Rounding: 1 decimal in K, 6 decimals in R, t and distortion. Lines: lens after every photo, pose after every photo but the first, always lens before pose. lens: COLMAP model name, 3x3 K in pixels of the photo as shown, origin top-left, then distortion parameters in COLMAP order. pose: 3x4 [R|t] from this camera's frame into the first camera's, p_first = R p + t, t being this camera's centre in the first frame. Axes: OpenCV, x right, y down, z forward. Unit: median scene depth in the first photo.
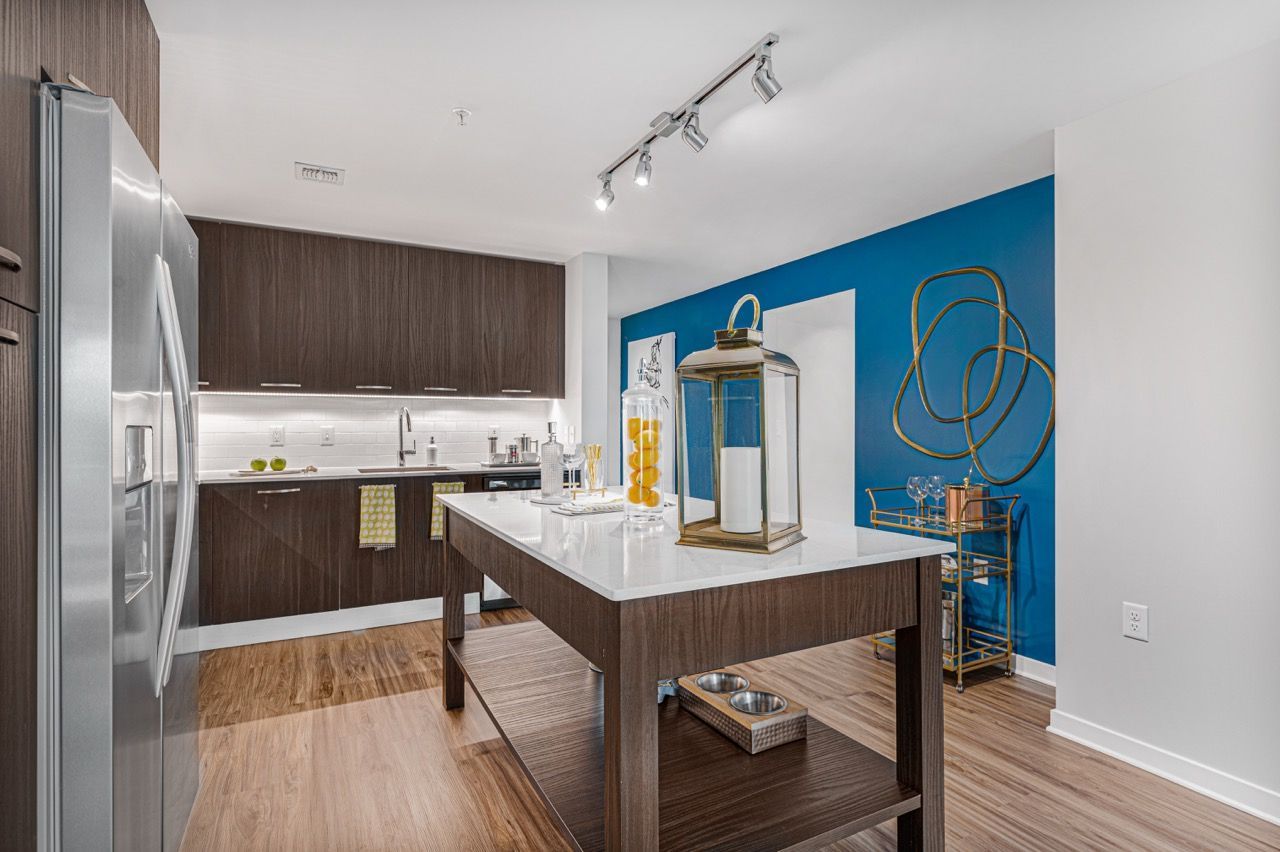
lens RADIAL K [[635.8, 0, 642.1], [0, 635.8, 421.9], [0, 0, 1]] dist [-0.000827, 0.001102]
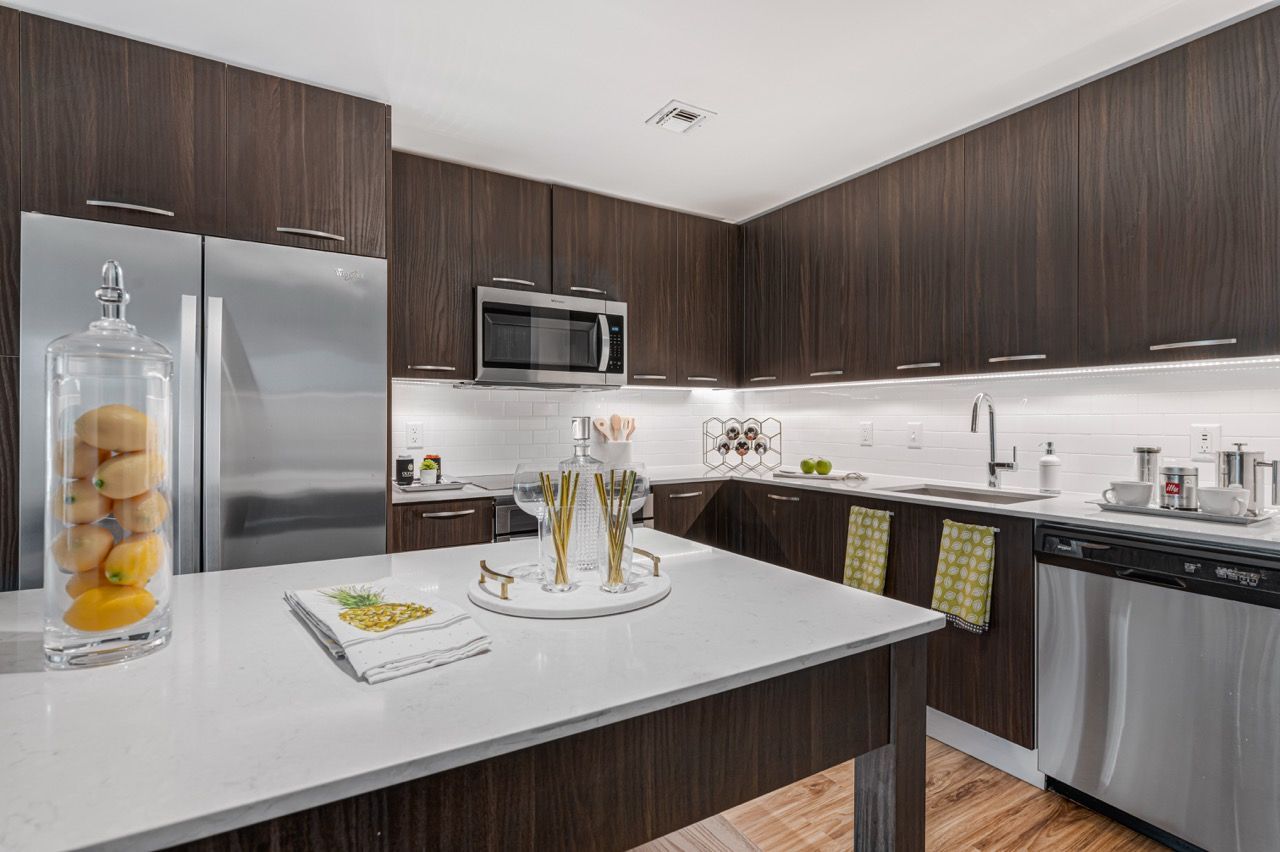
lens RADIAL K [[616.9, 0, 647.0], [0, 616.9, 421.7], [0, 0, 1]] dist [0.000009, -0.000072]
pose [[0.070837, 0.004663, -0.997477, 0.237310], [0.003335, 0.999982, 0.004911, 0.001155], [0.997482, -0.003674, 0.070820, 0.719135]]
